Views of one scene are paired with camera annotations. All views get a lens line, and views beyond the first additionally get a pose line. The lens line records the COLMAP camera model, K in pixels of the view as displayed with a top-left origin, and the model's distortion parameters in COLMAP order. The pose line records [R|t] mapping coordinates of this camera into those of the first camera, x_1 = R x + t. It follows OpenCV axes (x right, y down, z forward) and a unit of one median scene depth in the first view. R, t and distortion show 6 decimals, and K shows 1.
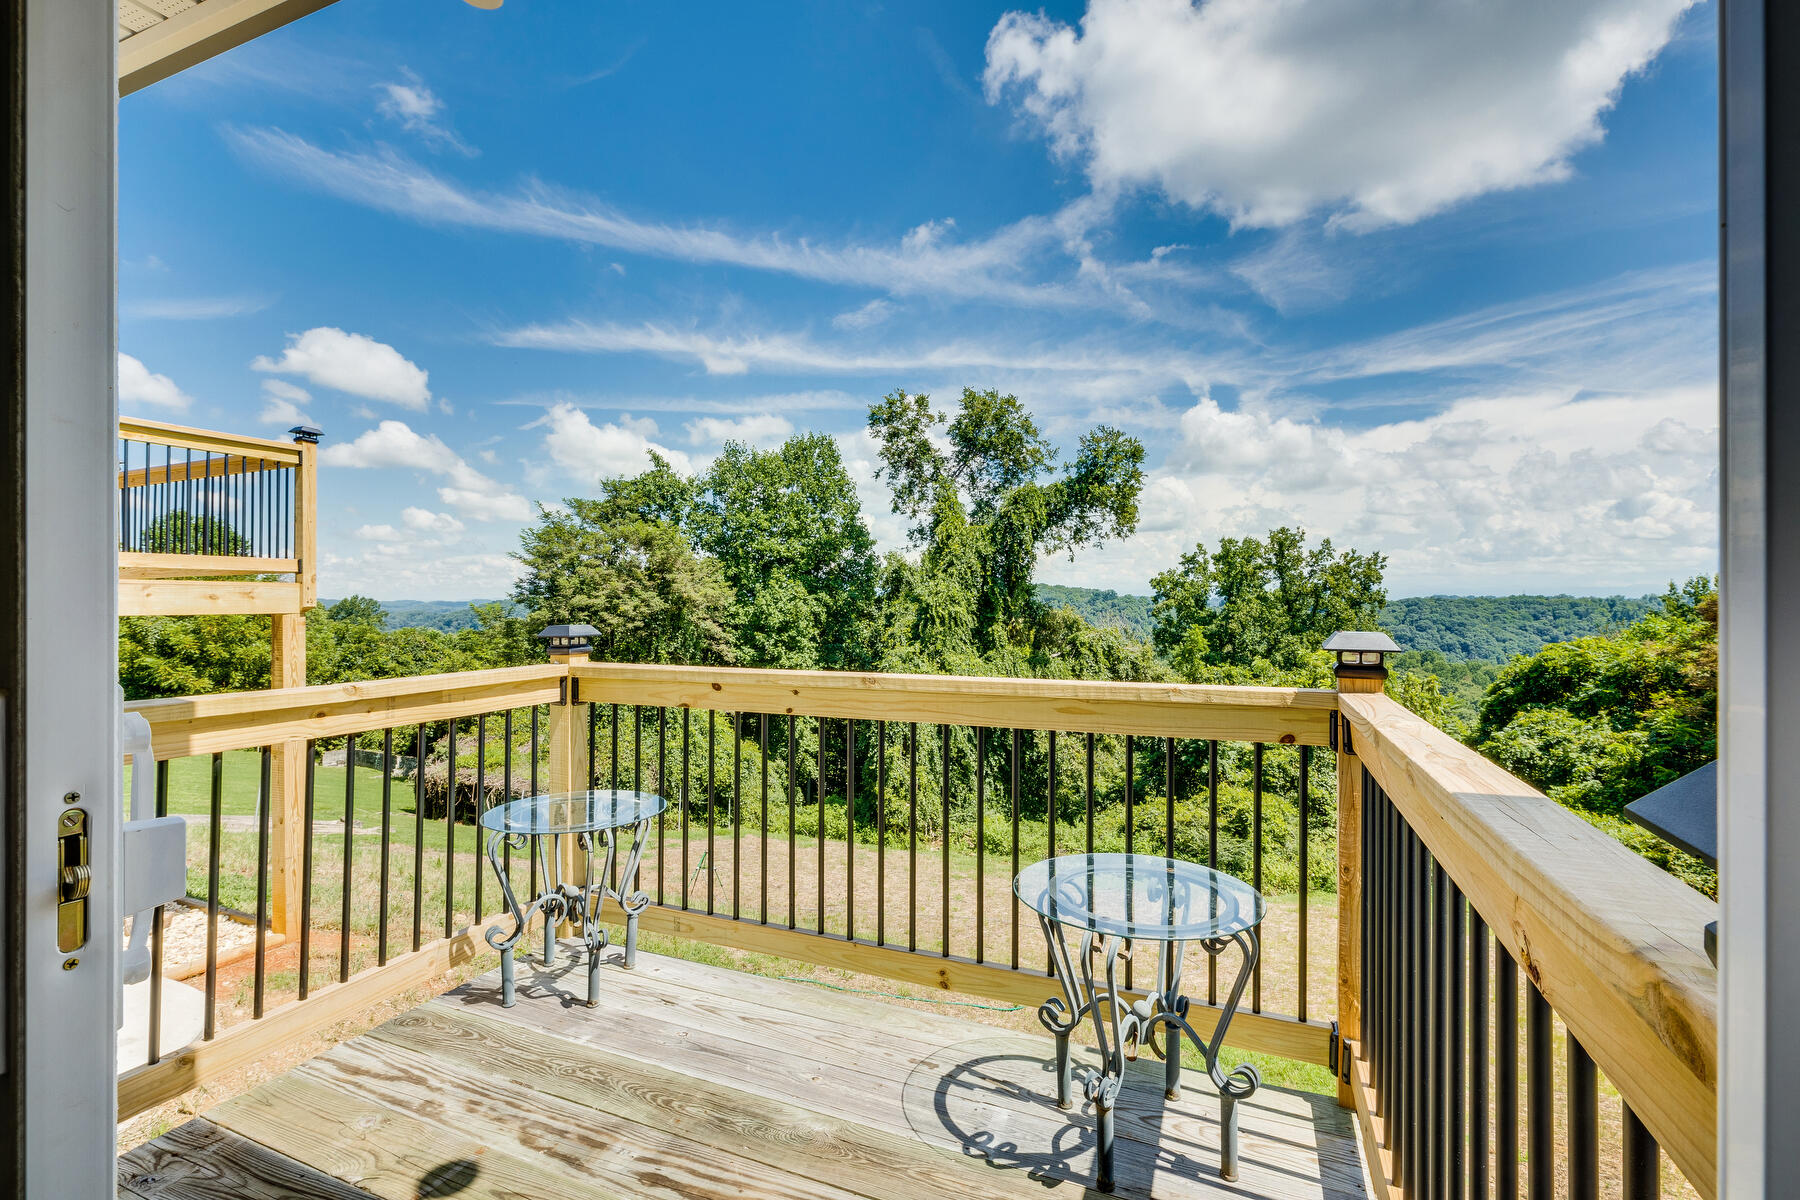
lens RADIAL K [[811.1, 0, 896.8], [0, 811.1, 594.5], [0, 0, 1]] dist [0.002169, -0.000203]
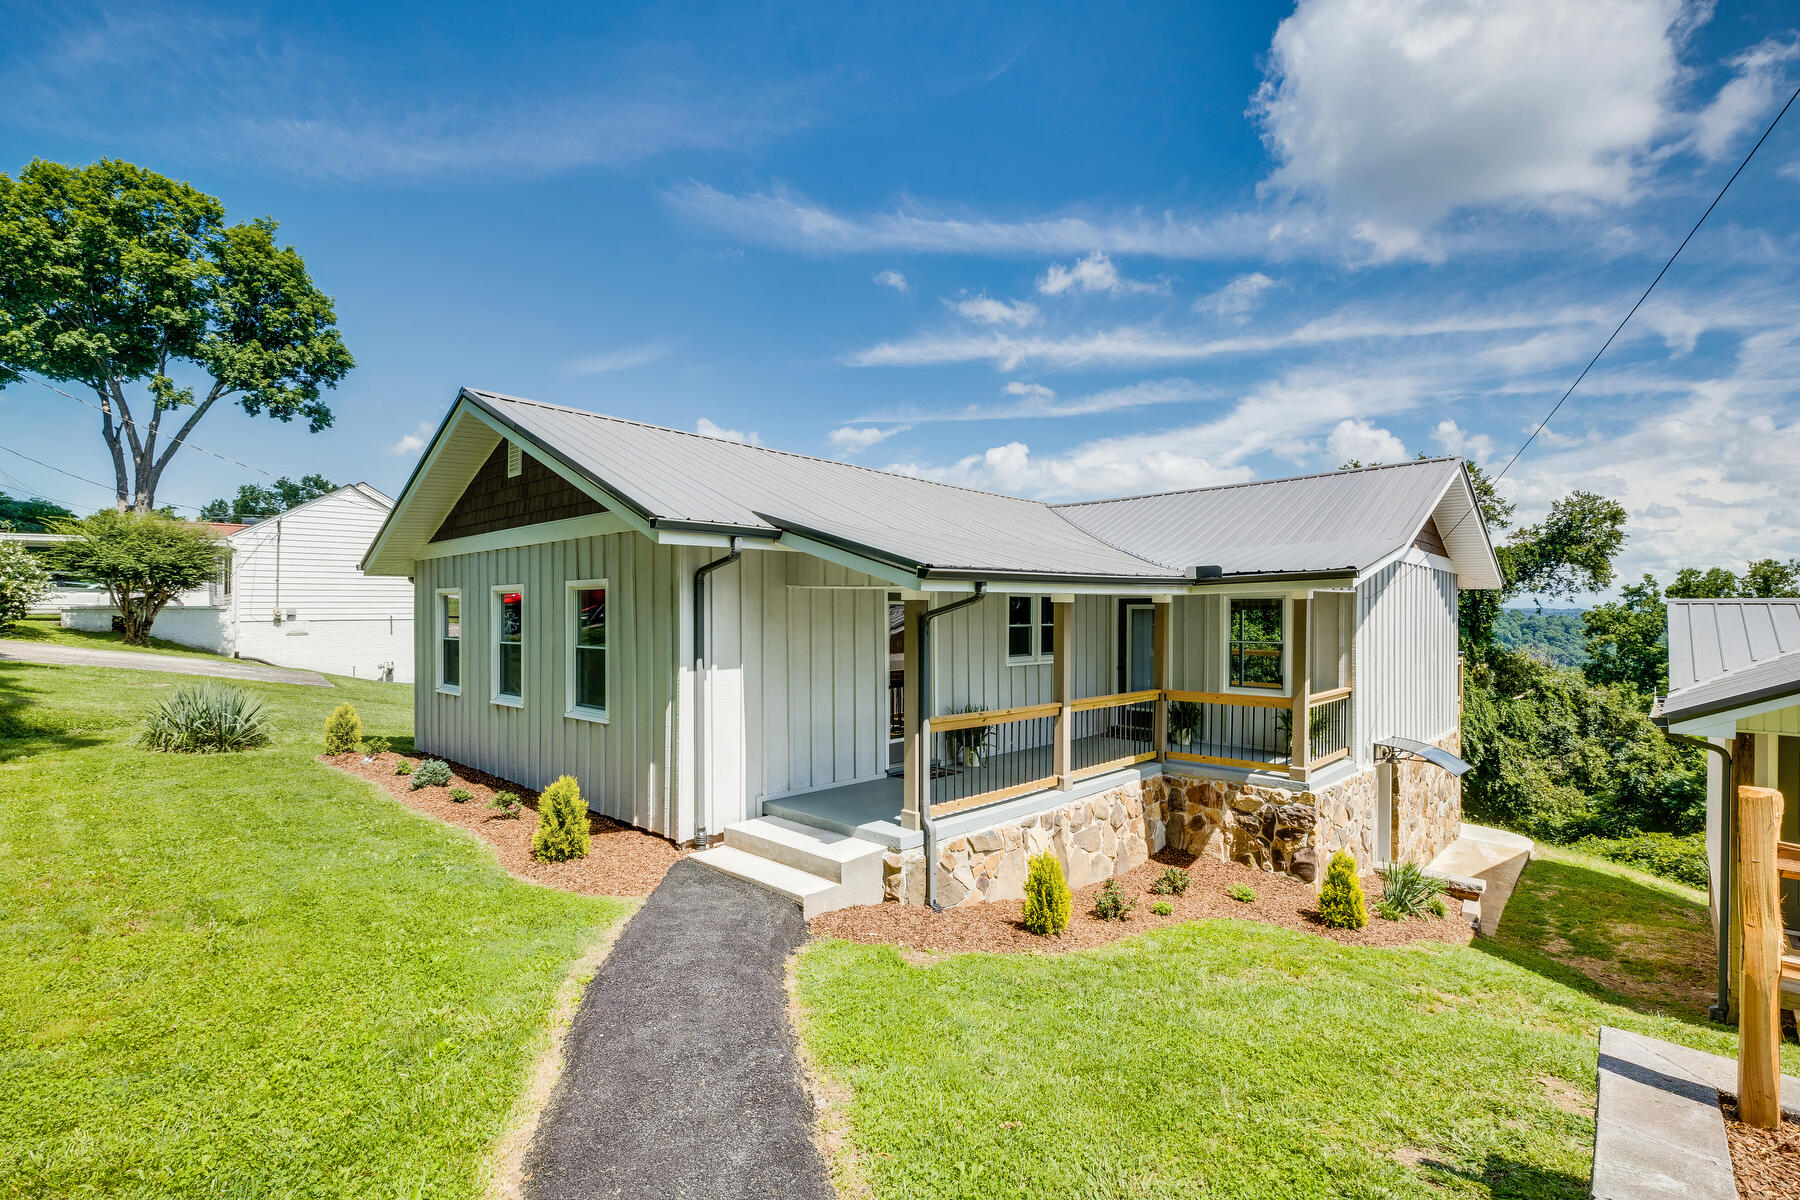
lens RADIAL K [[811.1, 0, 903.2], [0, 811.1, 612.2], [0, 0, 1]] dist [0.002169, -0.000203]
pose [[0.939921, 0.006766, -0.341324, -0.128510], [-0.003833, 0.999950, 0.009269, -0.028871], [0.341370, -0.007404, 0.939900, -0.194007]]
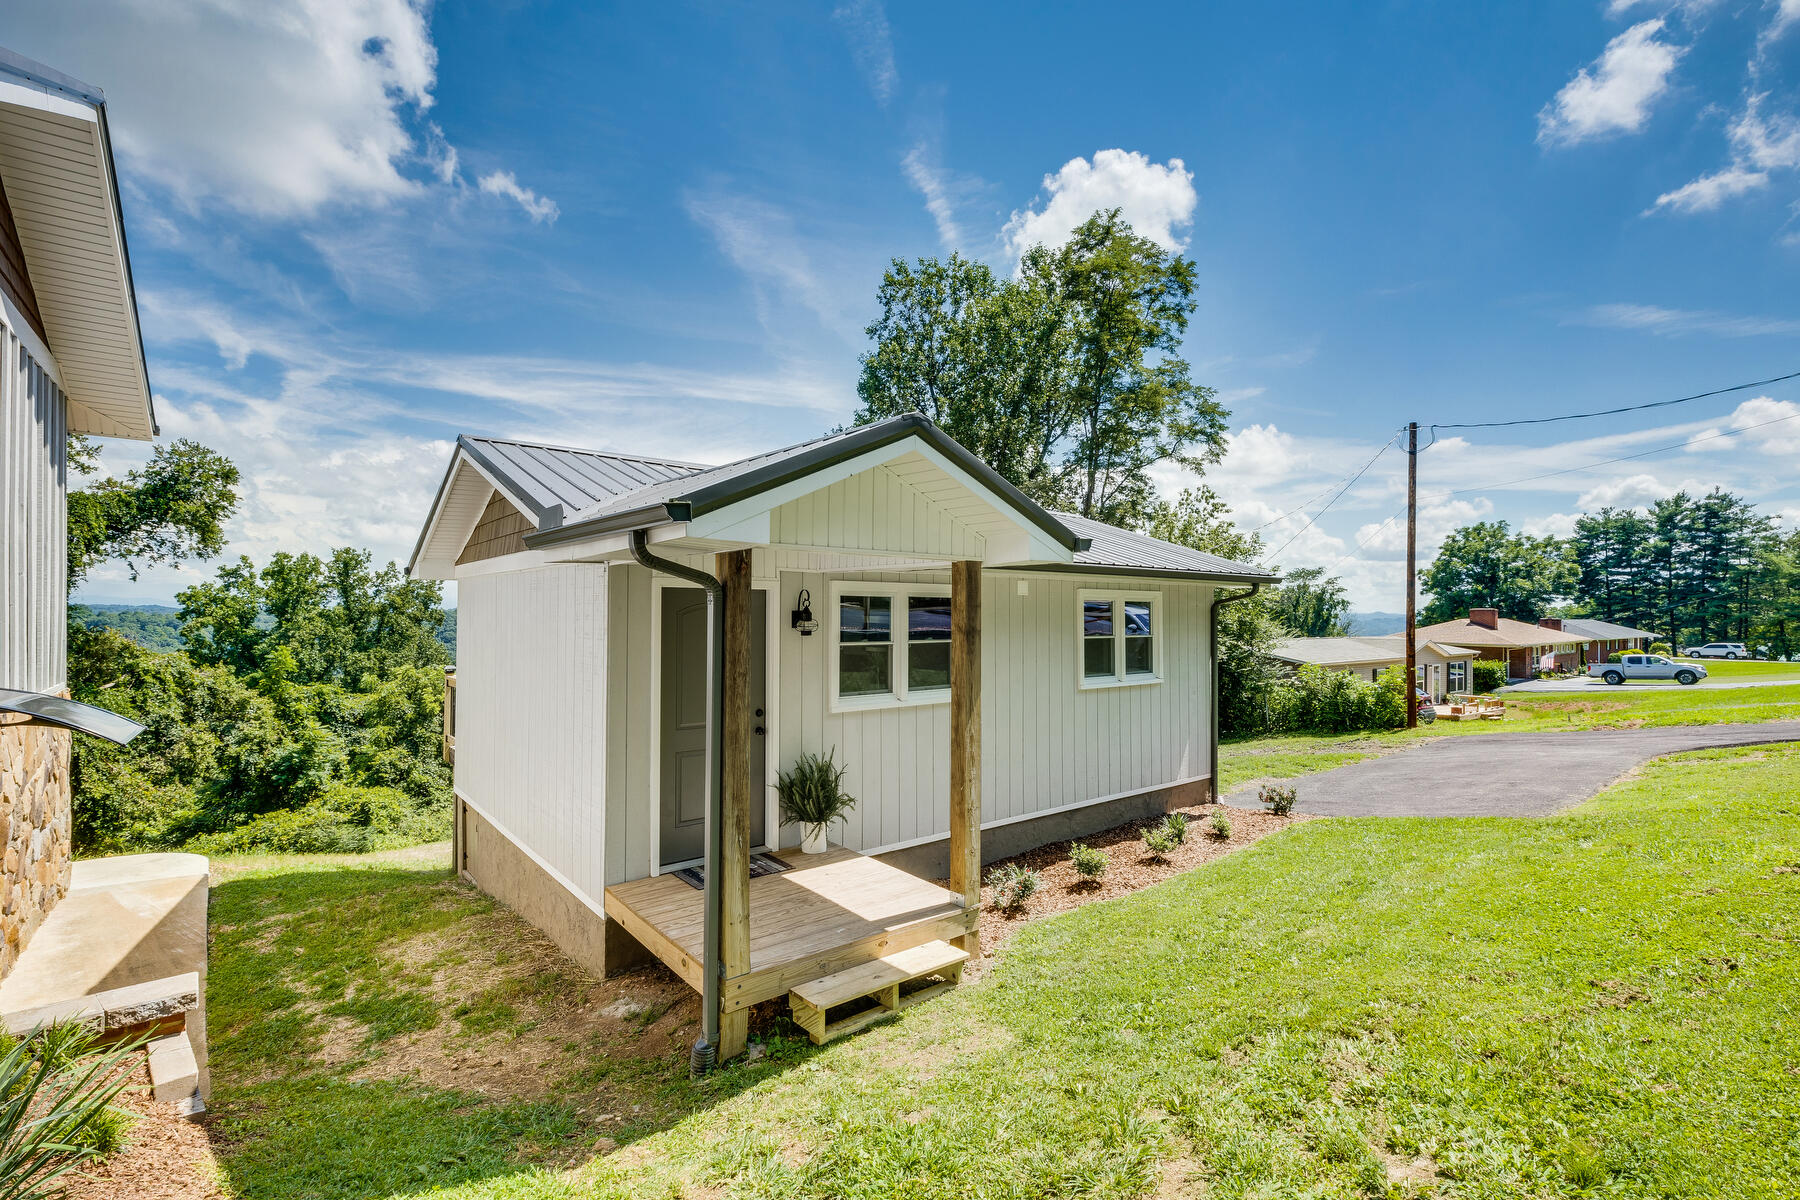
lens RADIAL K [[811.1, 0, 905.3], [0, 811.1, 608.5], [0, 0, 1]] dist [0.002169, -0.000203]
pose [[0.461687, 0.009092, 0.886996, -0.111182], [-0.011318, 0.999926, -0.004359, -0.009158], [-0.886971, -0.008027, 0.461756, -0.102690]]
